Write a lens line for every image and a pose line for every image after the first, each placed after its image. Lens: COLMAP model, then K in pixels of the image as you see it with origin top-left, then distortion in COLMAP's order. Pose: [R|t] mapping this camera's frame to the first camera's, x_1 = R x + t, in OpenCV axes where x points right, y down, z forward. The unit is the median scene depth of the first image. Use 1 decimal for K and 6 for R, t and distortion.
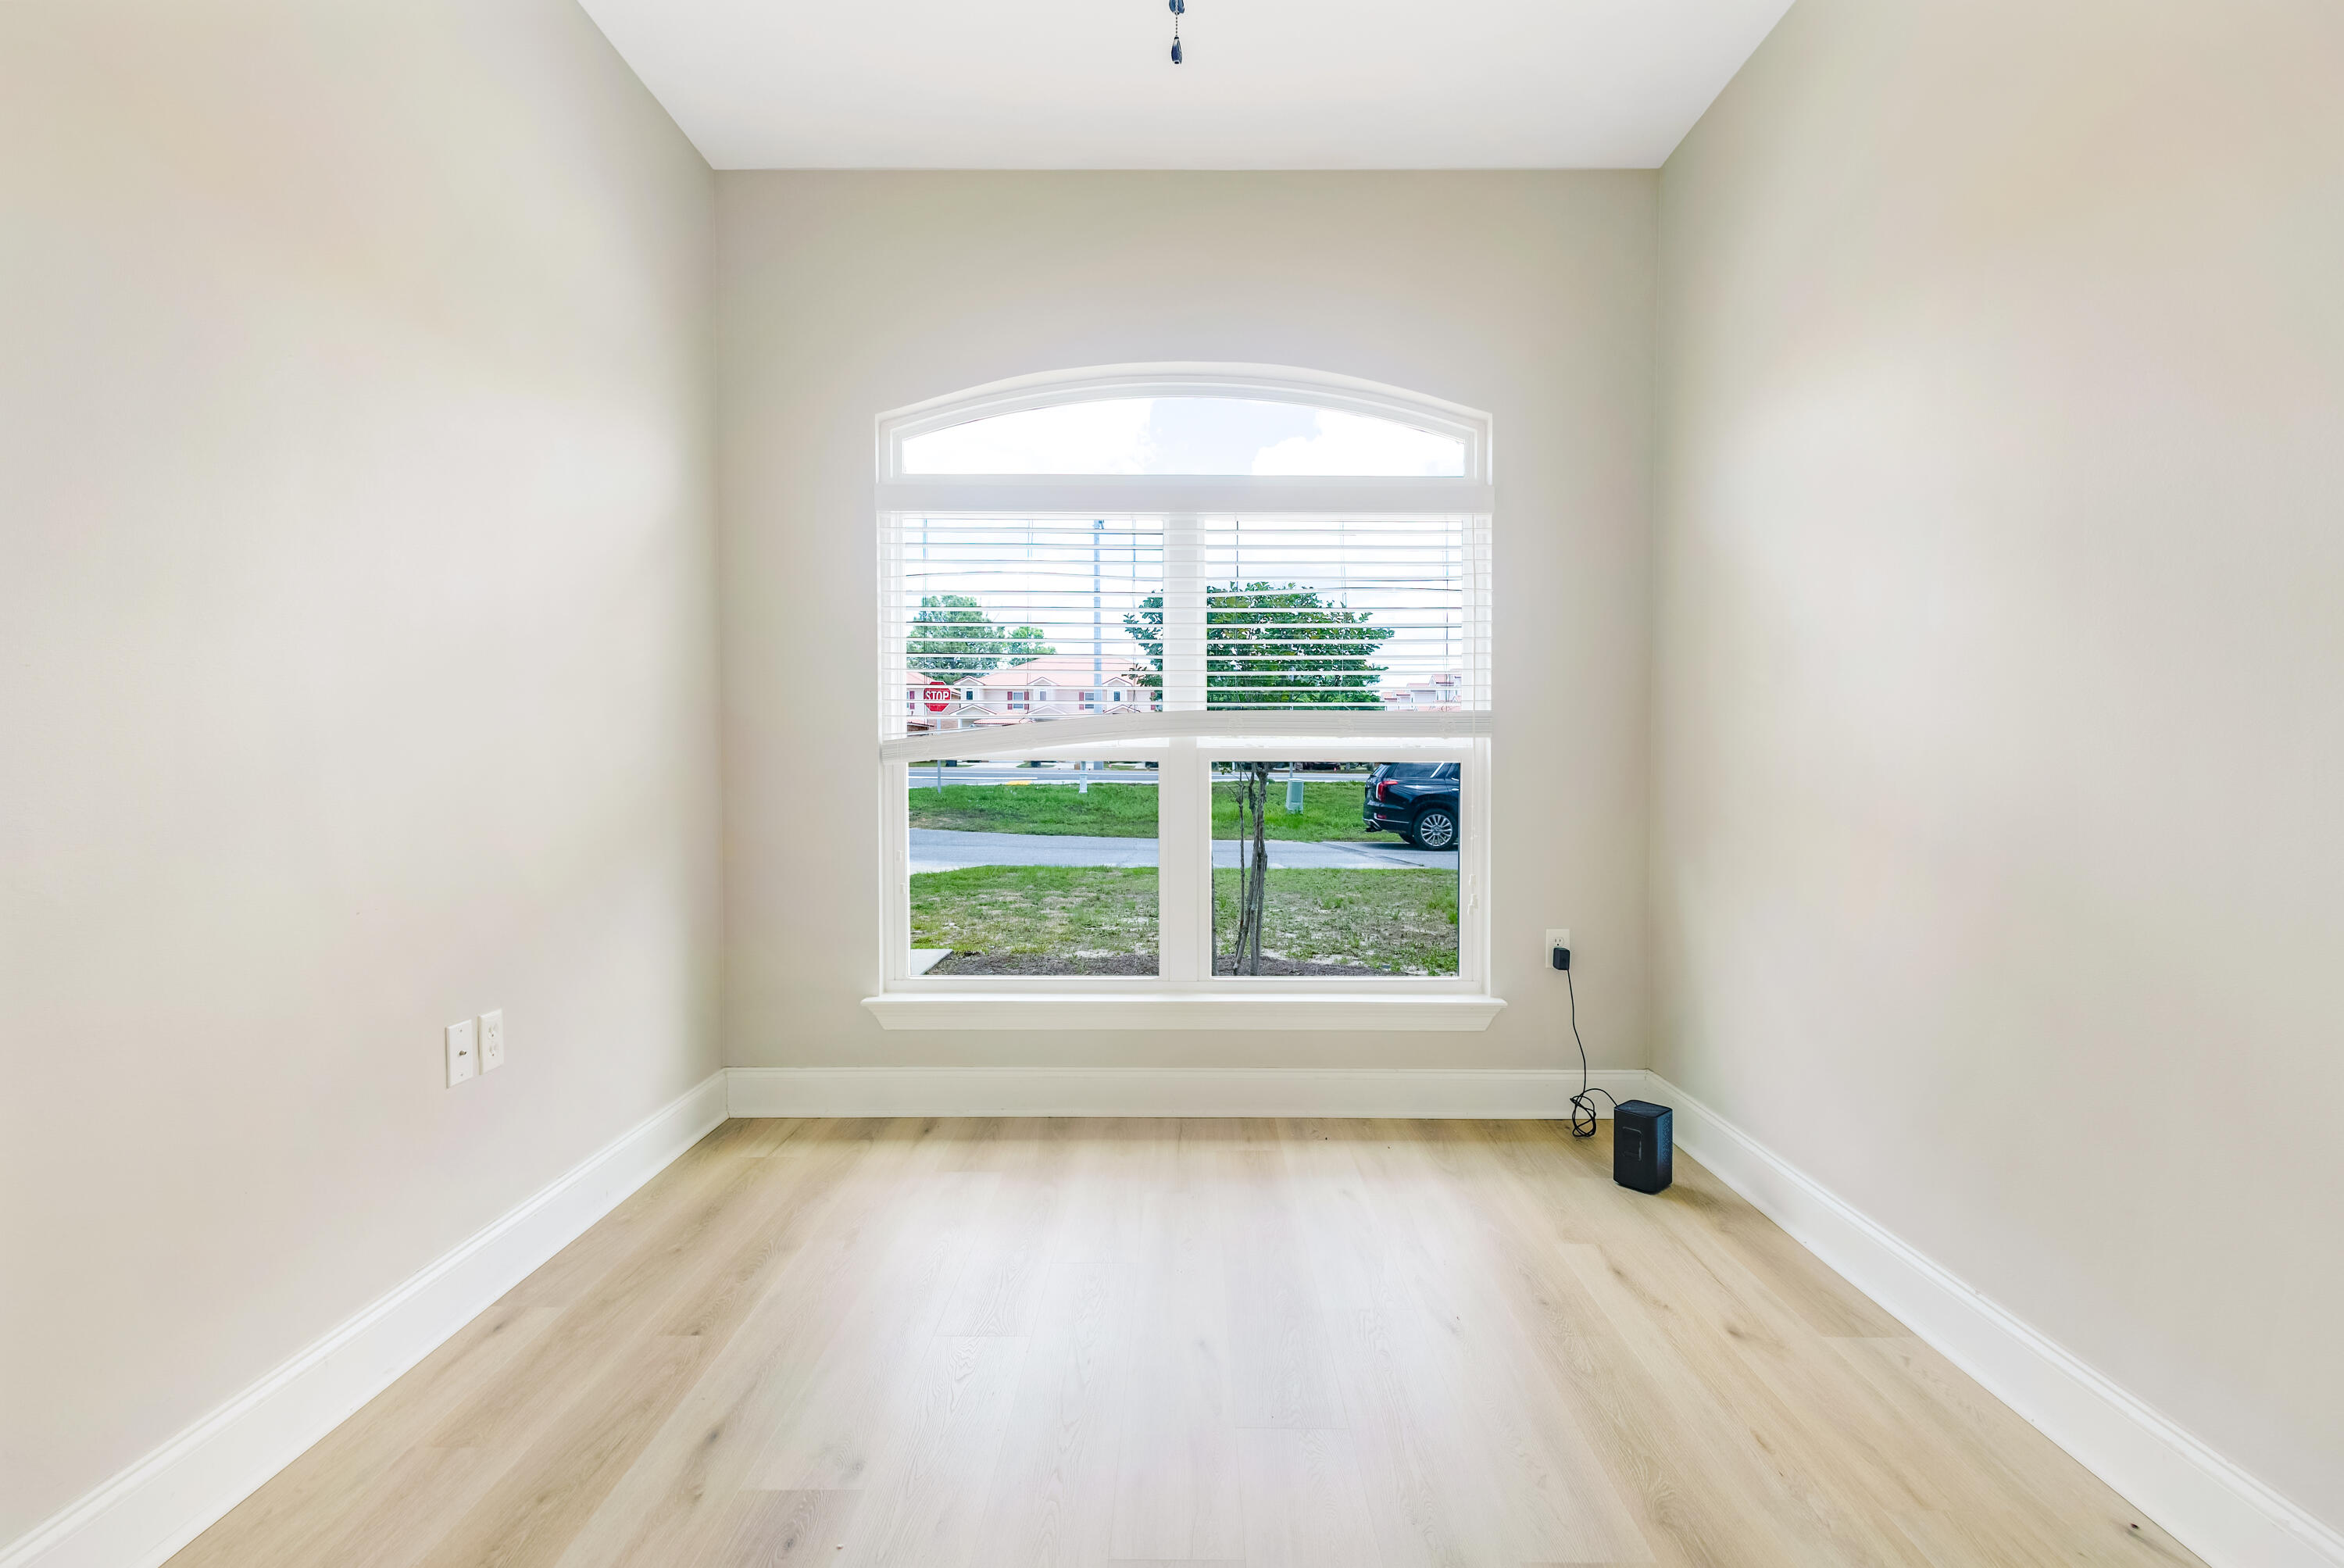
lens RADIAL K [[1078.8, 0, 1186.0], [0, 1078.8, 789.5], [0, 0, 1]] dist [0.006477, -0.000032]
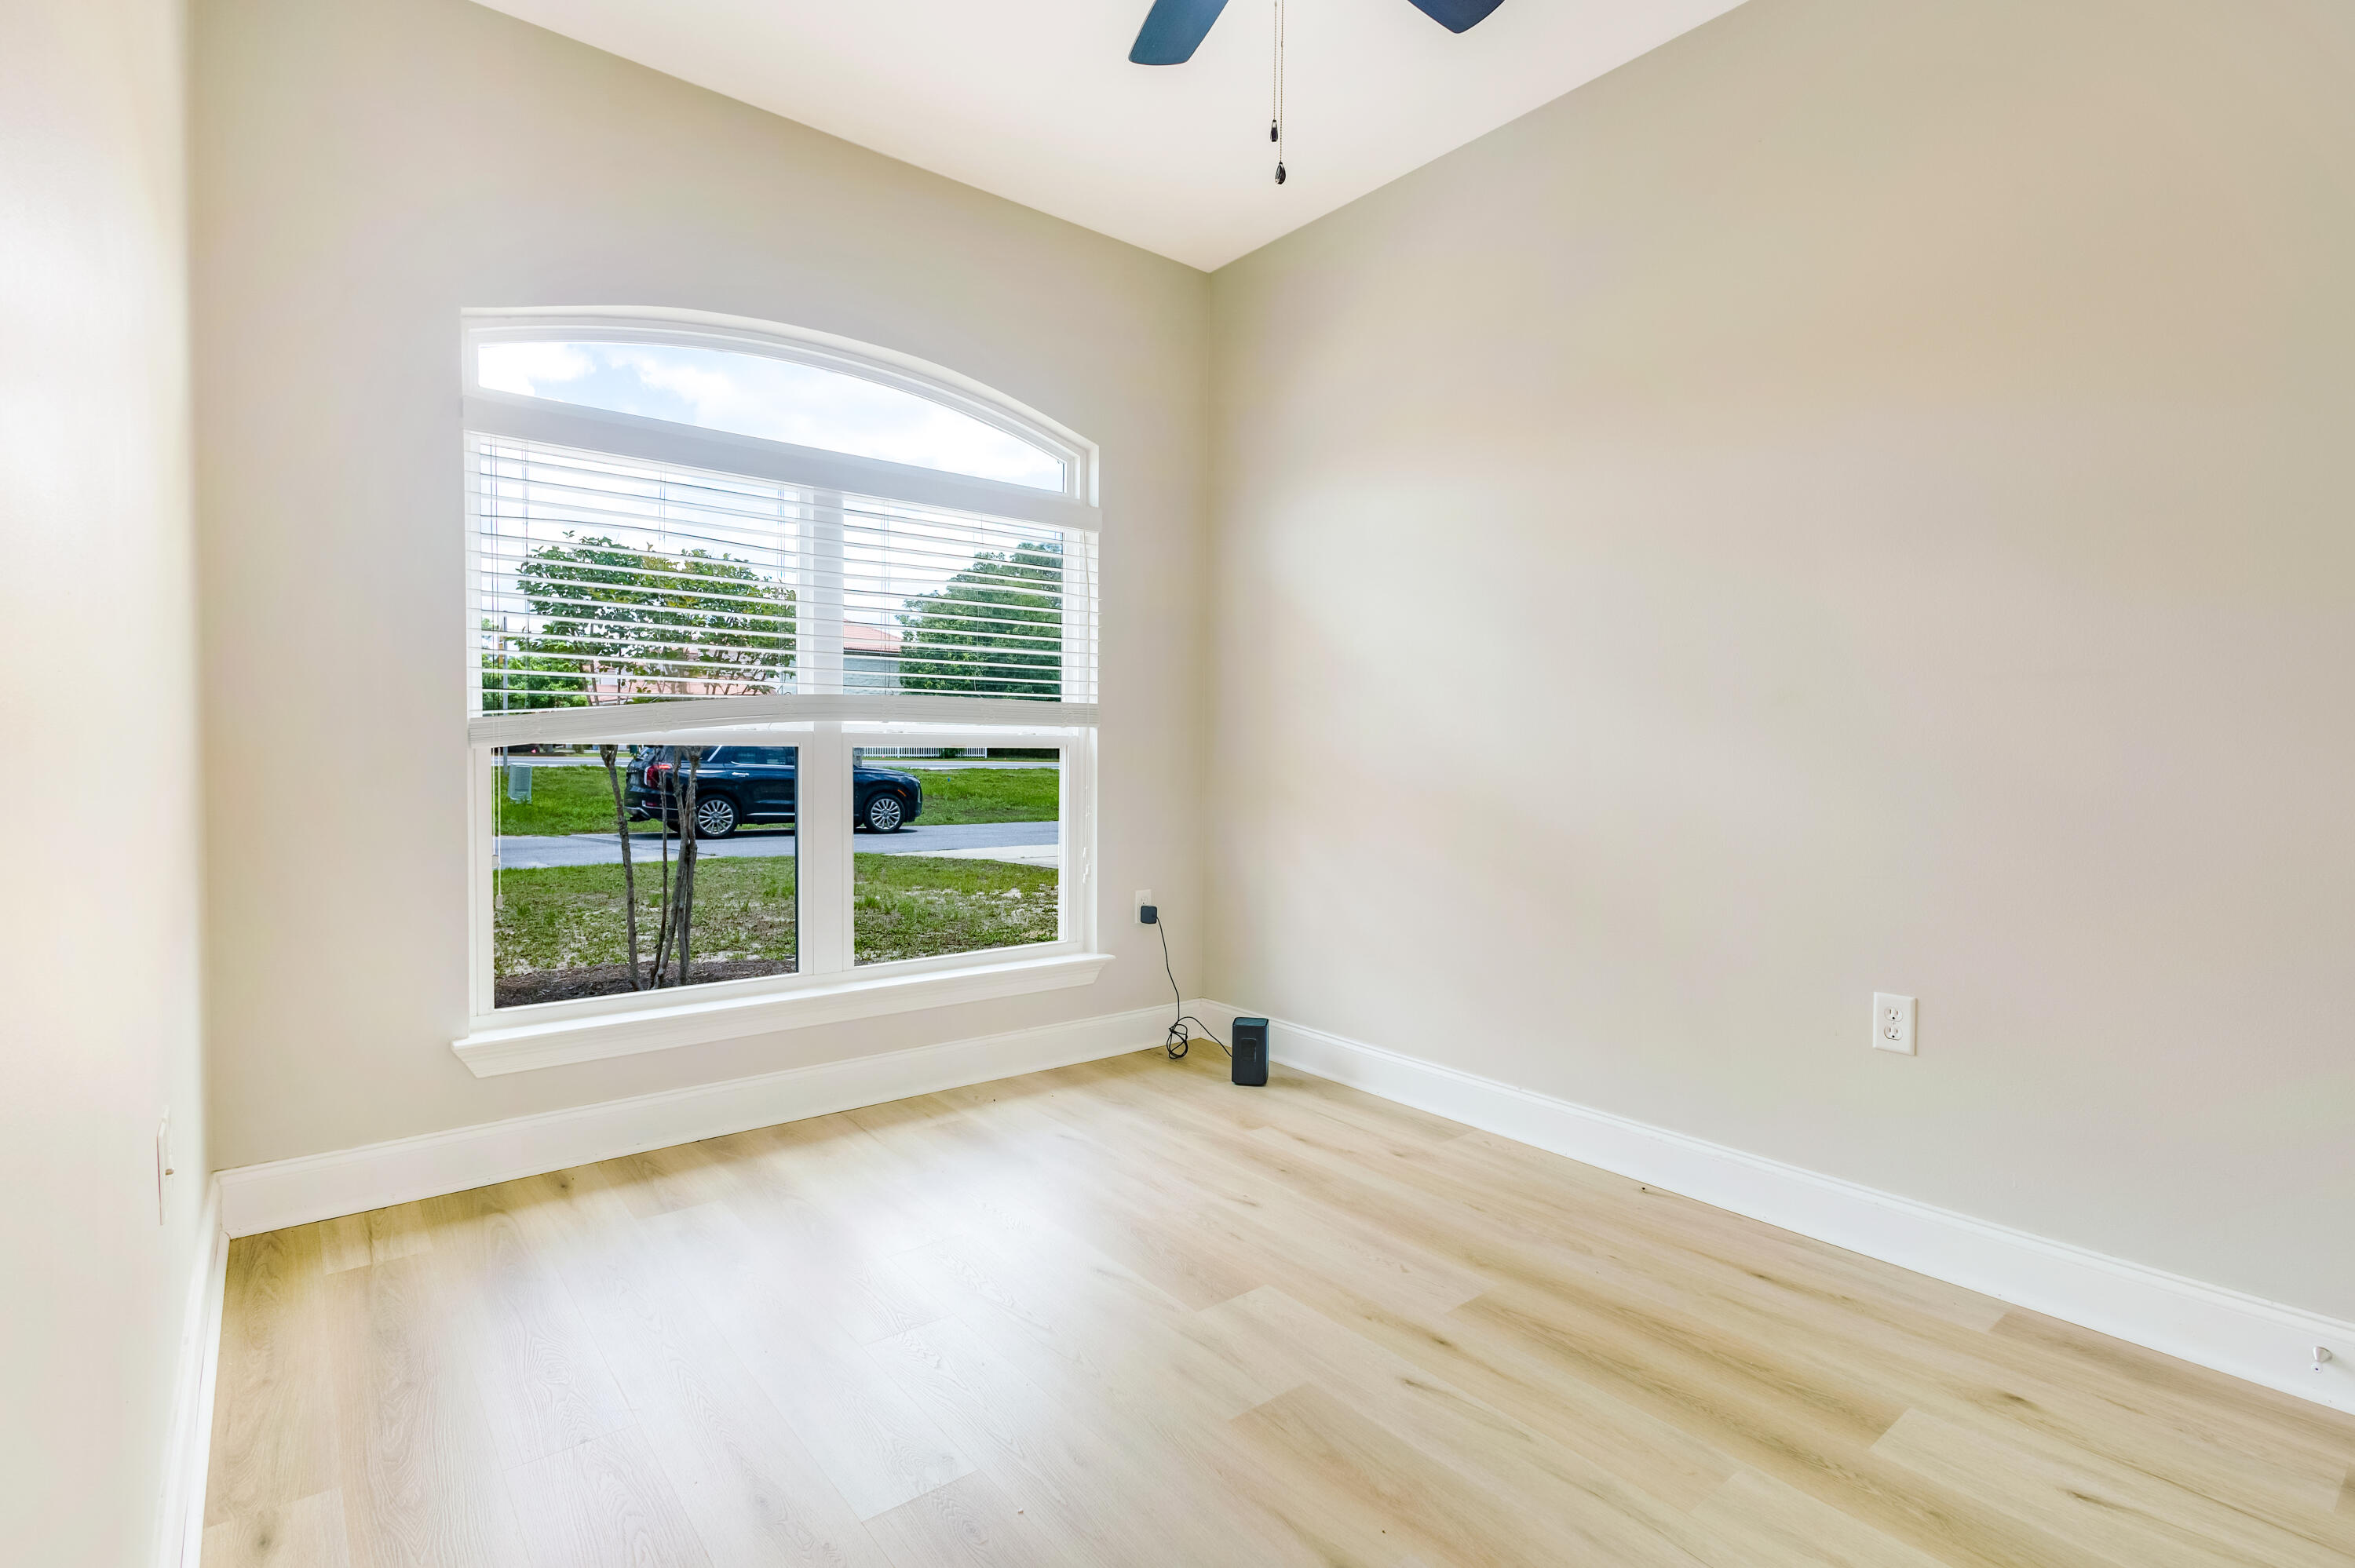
lens RADIAL K [[1097.4, 0, 1161.8], [0, 1097.4, 783.4], [0, 0, 1]] dist [0.002656, 0.000050]
pose [[0.782946, -0.015222, 0.621903, -0.390258], [0.009124, 0.999874, 0.012986, -0.003319], [-0.622022, -0.004493, 0.782986, 0.044130]]
